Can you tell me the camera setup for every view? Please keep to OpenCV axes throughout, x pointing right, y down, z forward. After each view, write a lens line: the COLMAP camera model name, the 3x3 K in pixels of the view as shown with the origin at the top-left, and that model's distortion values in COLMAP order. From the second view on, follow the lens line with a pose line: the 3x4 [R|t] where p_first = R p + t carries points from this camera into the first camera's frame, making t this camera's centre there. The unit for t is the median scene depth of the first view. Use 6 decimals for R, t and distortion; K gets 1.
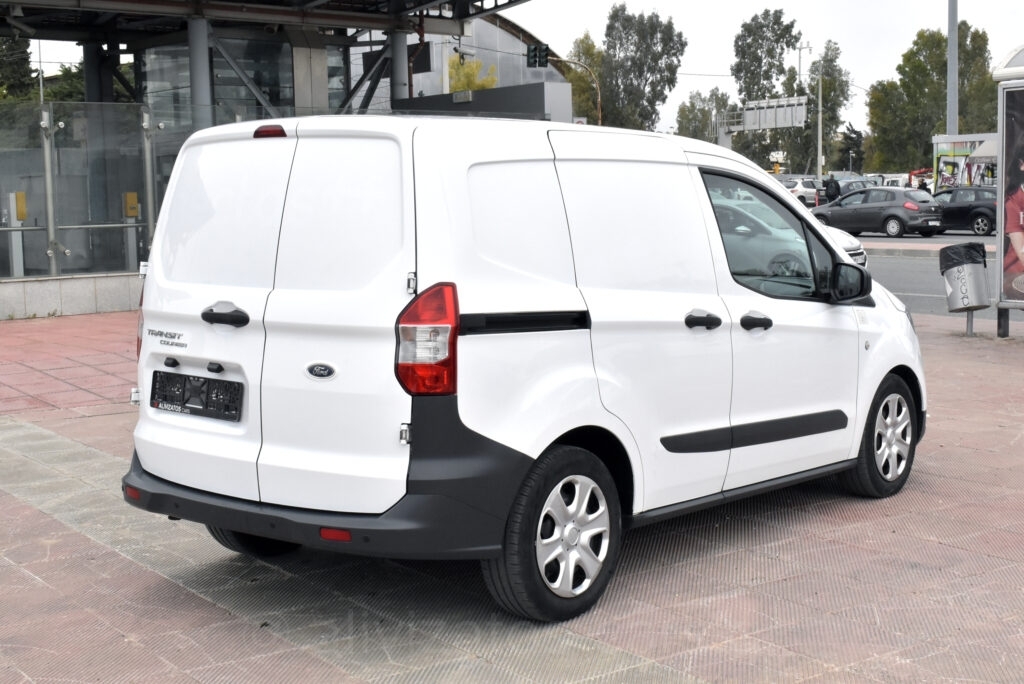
lens RADIAL K [[1452.8, 0, 512.0], [0, 1452.8, 342.0], [0, 0, 1]] dist [-0.028642, 0.008438]
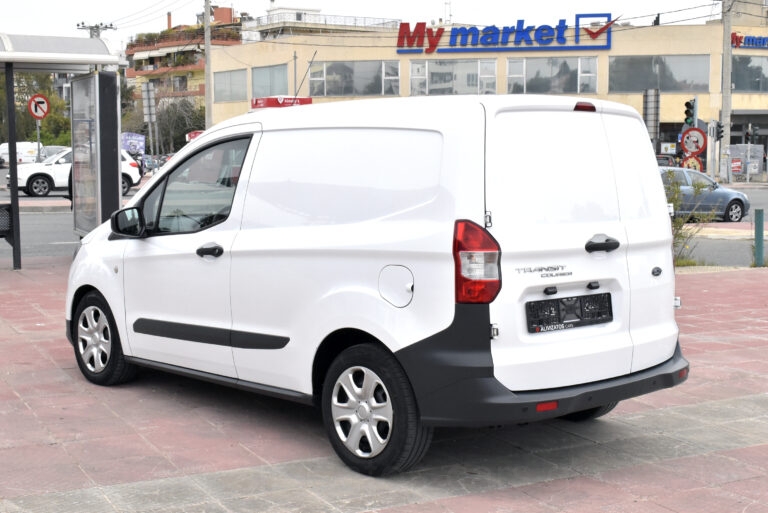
lens RADIAL K [[1089.6, 0, 384.0], [0, 1089.6, 256.5], [0, 0, 1]] dist [-0.028642, 0.008438]
pose [[0.139404, -0.085535, 0.986534, -1.161392], [0.095089, 0.992815, 0.072643, -0.094677], [-0.985659, 0.083682, 0.146536, 1.011026]]
